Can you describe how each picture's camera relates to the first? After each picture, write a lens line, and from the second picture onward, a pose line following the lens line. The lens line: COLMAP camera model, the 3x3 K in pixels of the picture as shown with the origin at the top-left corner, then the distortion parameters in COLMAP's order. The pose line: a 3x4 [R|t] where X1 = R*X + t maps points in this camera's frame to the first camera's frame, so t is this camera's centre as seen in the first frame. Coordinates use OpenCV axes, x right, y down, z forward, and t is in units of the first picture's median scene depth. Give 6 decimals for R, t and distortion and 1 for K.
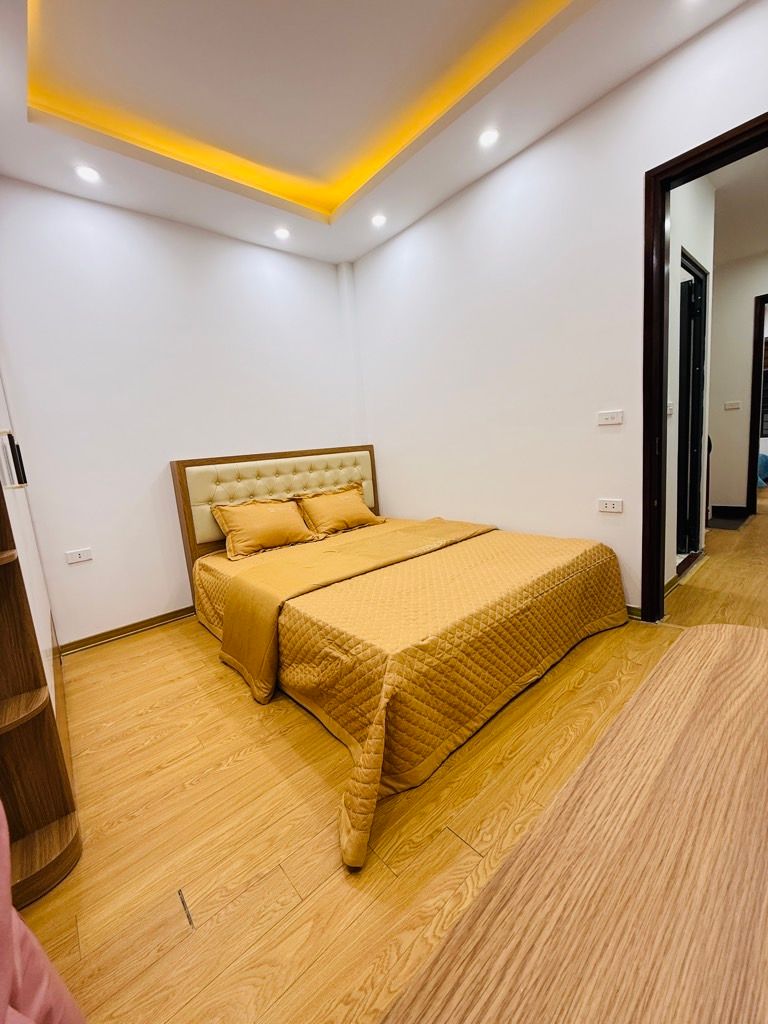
lens RADIAL K [[410.5, 0, 381.3], [0, 410.5, 512.7], [0, 0, 1]] dist [0.003688, 0.000316]
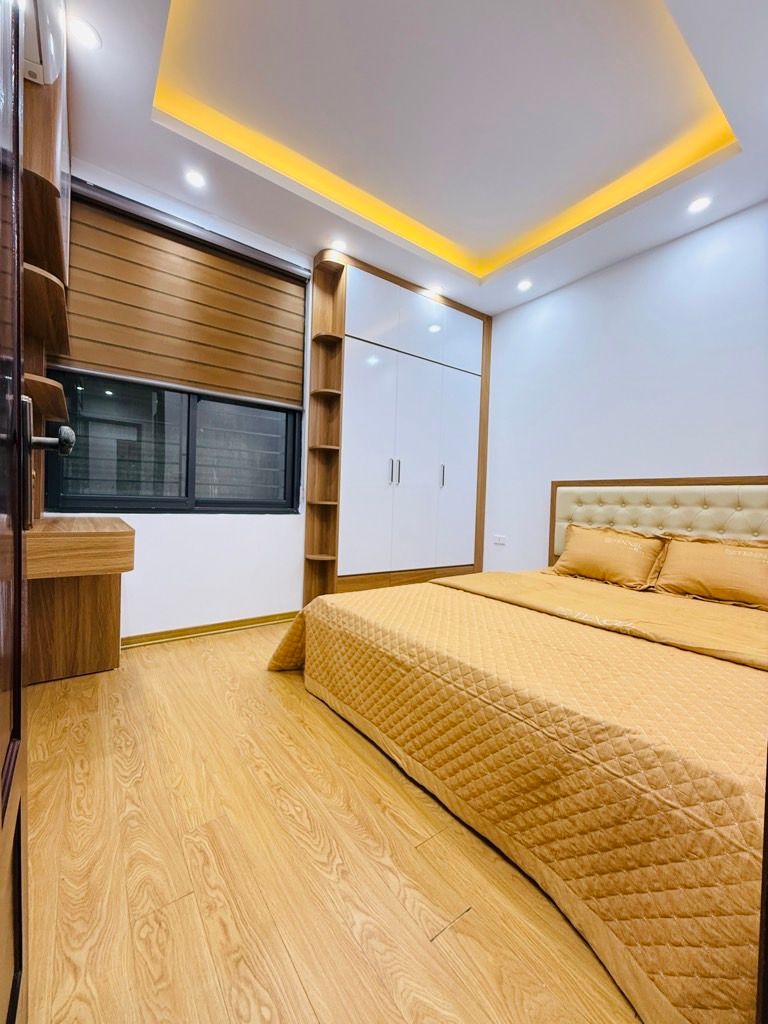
lens RADIAL K [[410.5, 0, 383.0], [0, 410.5, 515.3], [0, 0, 1]] dist [0.003688, 0.000316]
pose [[-0.094340, 0.118106, -0.988509, 0.693659], [-0.180750, 0.974403, 0.133671, -0.094904], [0.978994, 0.191283, -0.070578, 0.596418]]
